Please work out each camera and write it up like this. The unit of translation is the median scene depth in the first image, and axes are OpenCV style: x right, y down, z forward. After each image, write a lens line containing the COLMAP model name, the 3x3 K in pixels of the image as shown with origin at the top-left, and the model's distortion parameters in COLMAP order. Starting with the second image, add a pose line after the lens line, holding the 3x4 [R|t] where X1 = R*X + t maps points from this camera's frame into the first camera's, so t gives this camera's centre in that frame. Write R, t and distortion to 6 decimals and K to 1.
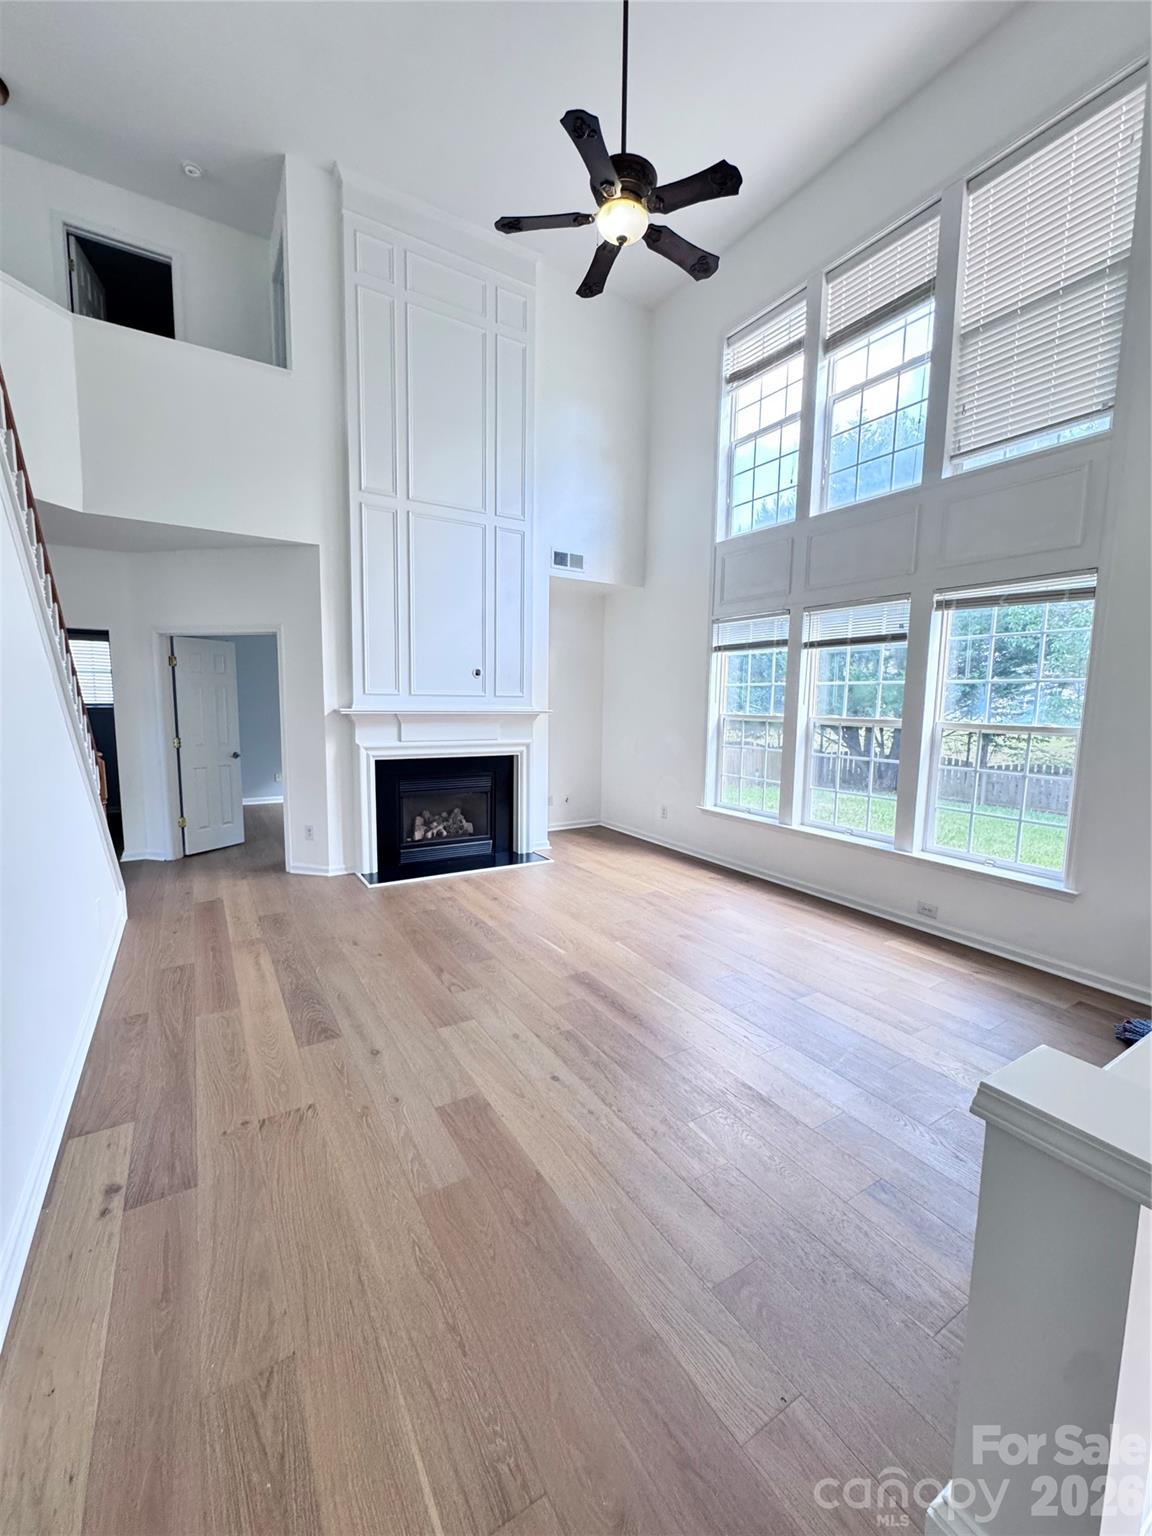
lens RADIAL K [[617.9, 0, 577.6], [0, 617.9, 768.5], [0, 0, 1]] dist [-0.002381, 0.000133]
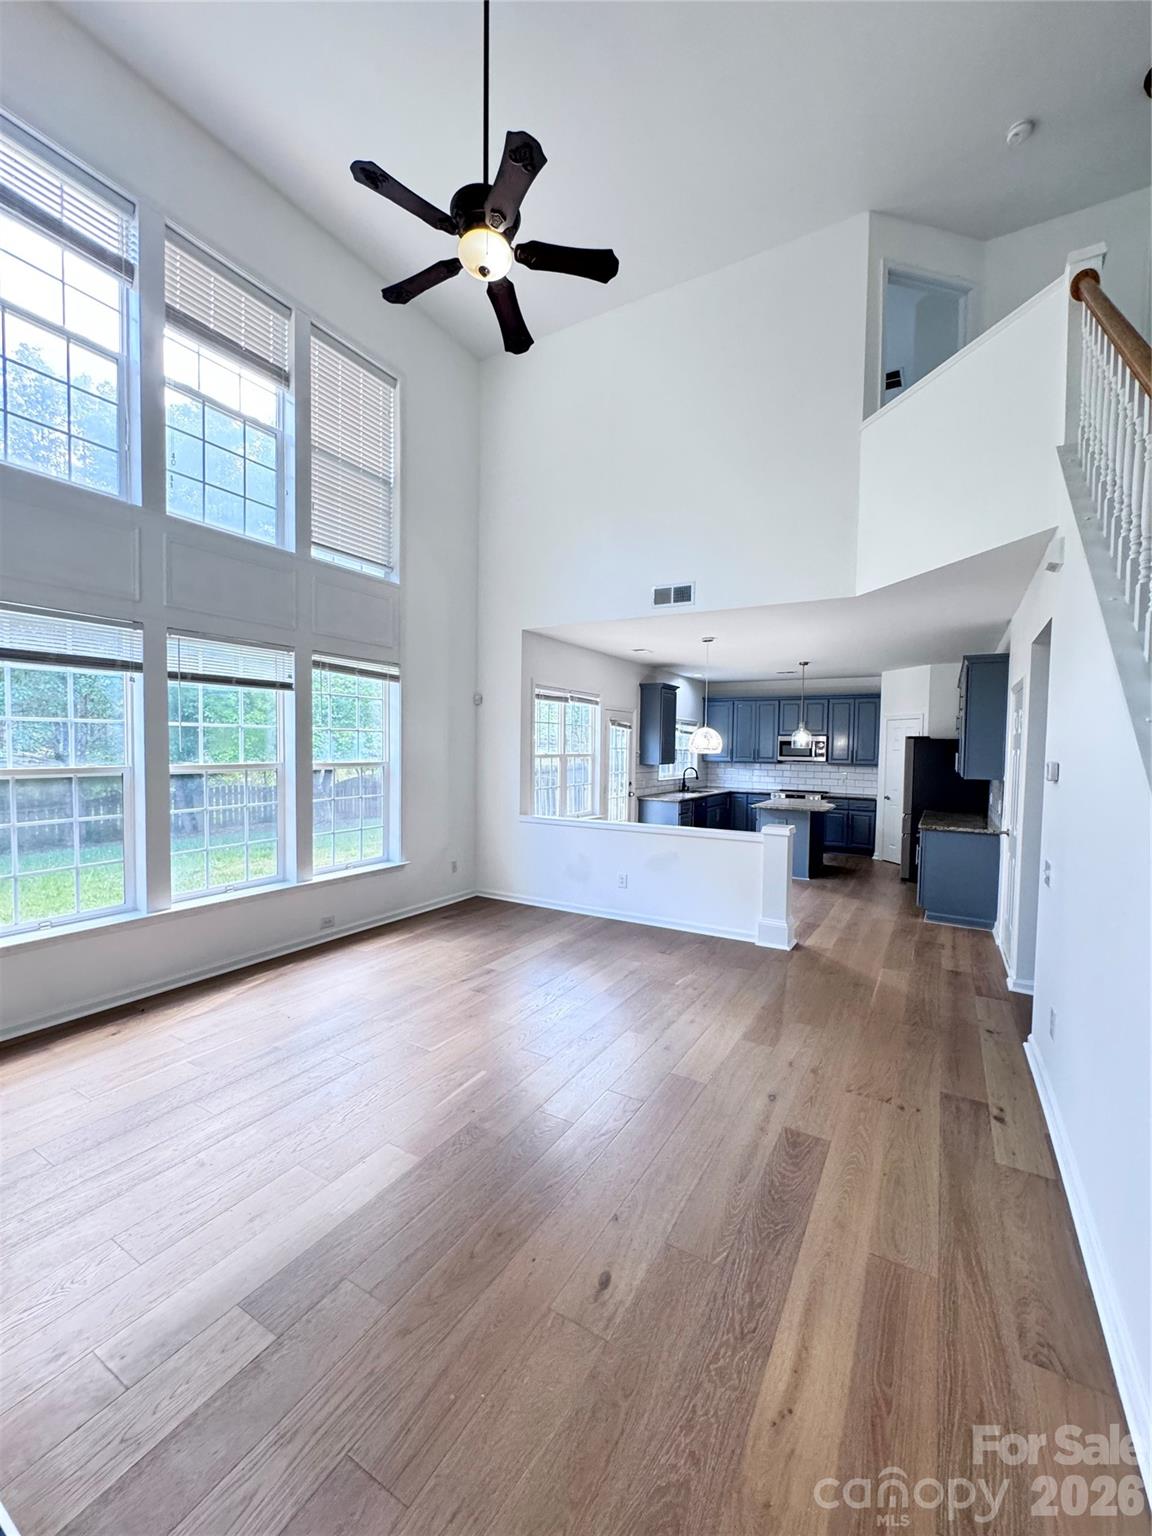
lens RADIAL K [[617.9, 0, 583.2], [0, 617.9, 768.0], [0, 0, 1]] dist [-0.002381, 0.000133]
pose [[-0.467622, -0.055319, 0.882196, -0.779482], [0.078324, 0.991521, 0.103691, -0.166473], [-0.880451, 0.117586, -0.459325, 1.234288]]
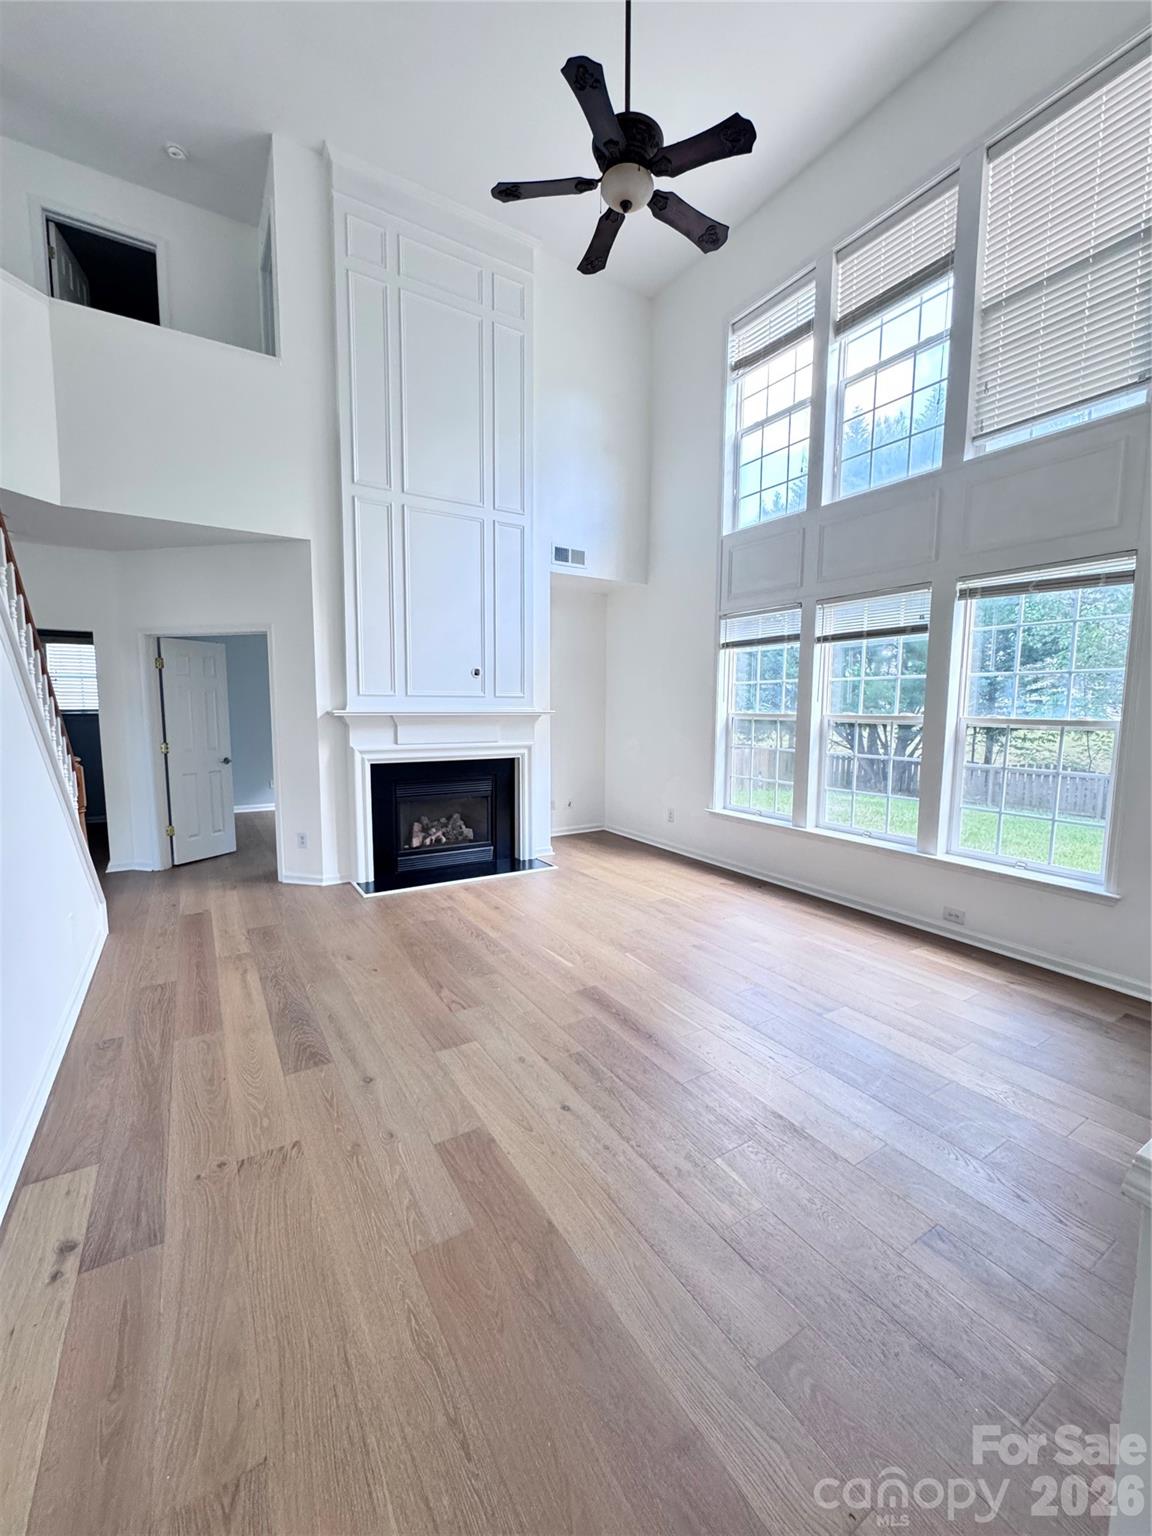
lens RADIAL K [[617.9, 0, 576.5], [0, 617.9, 767.7], [0, 0, 1]] dist [-0.002381, 0.000133]
pose [[0.999954, -0.009581, -0.000966, -0.010225], [0.009570, 0.999901, -0.010308, 0.007110], [0.001064, 0.010298, 0.999946, 0.058979]]
